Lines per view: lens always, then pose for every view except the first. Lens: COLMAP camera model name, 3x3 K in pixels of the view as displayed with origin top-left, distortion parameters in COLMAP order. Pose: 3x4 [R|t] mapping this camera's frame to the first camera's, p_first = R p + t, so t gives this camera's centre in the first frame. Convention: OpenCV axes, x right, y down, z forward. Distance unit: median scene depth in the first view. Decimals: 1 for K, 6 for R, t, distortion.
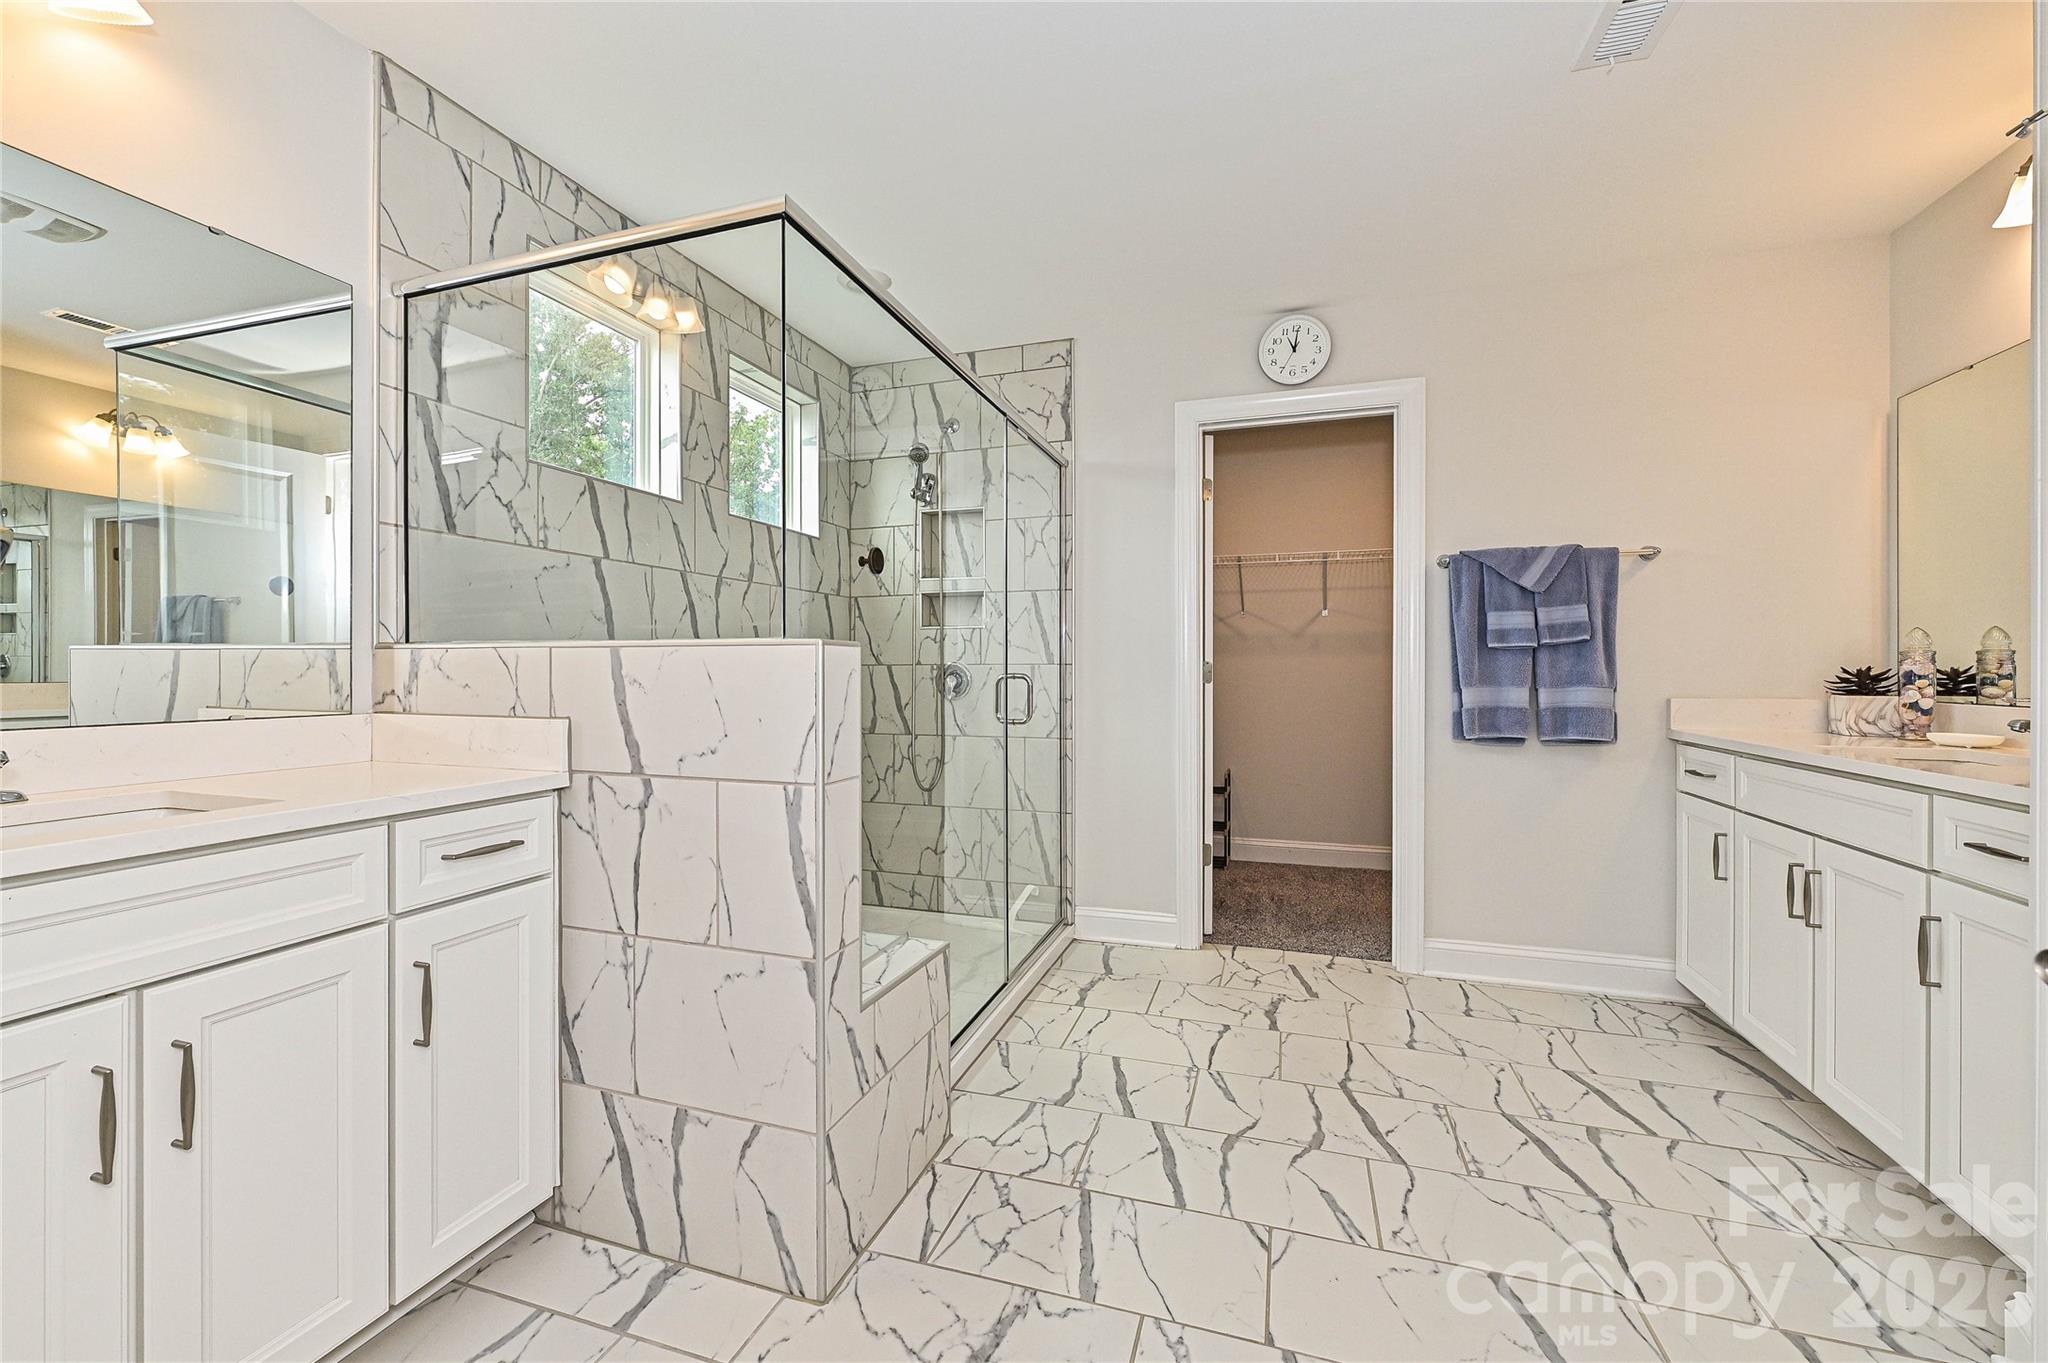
lens RADIAL K [[821.7, 0, 1016.2], [0, 821.7, 671.4], [0, 0, 1]] dist [-0.002533, -0.000166]
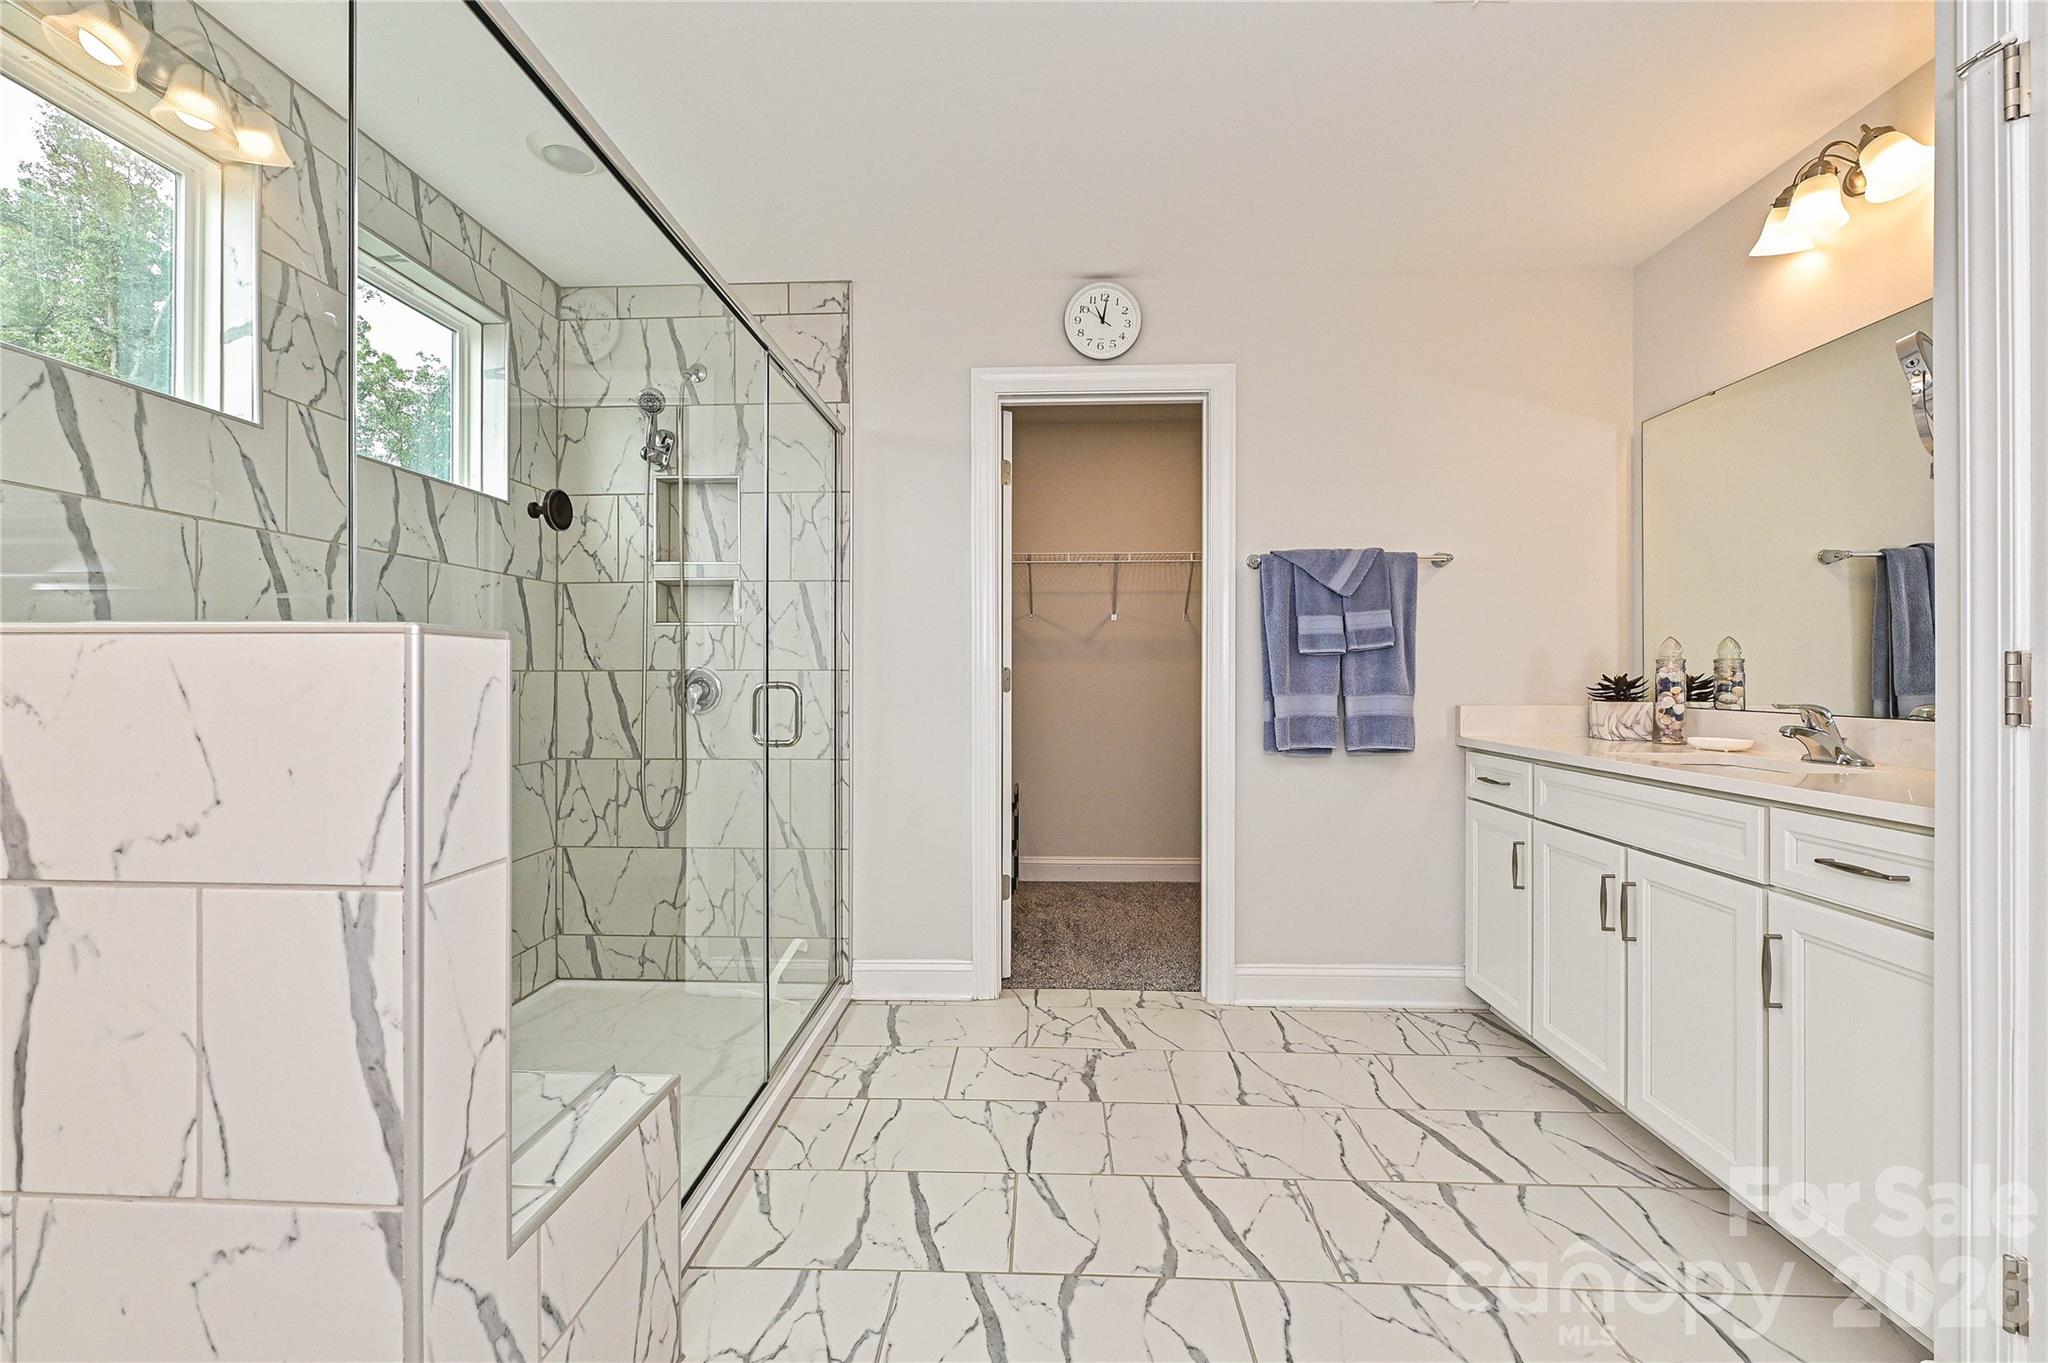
lens RADIAL K [[821.7, 0, 1016.2], [0, 821.7, 671.4], [0, 0, 1]] dist [-0.002533, -0.000166]
pose [[0.960460, 0.001829, 0.278411, -0.001931], [0.000291, 0.999971, -0.007573, -0.001338], [-0.278417, 0.007355, 0.960432, 0.185520]]
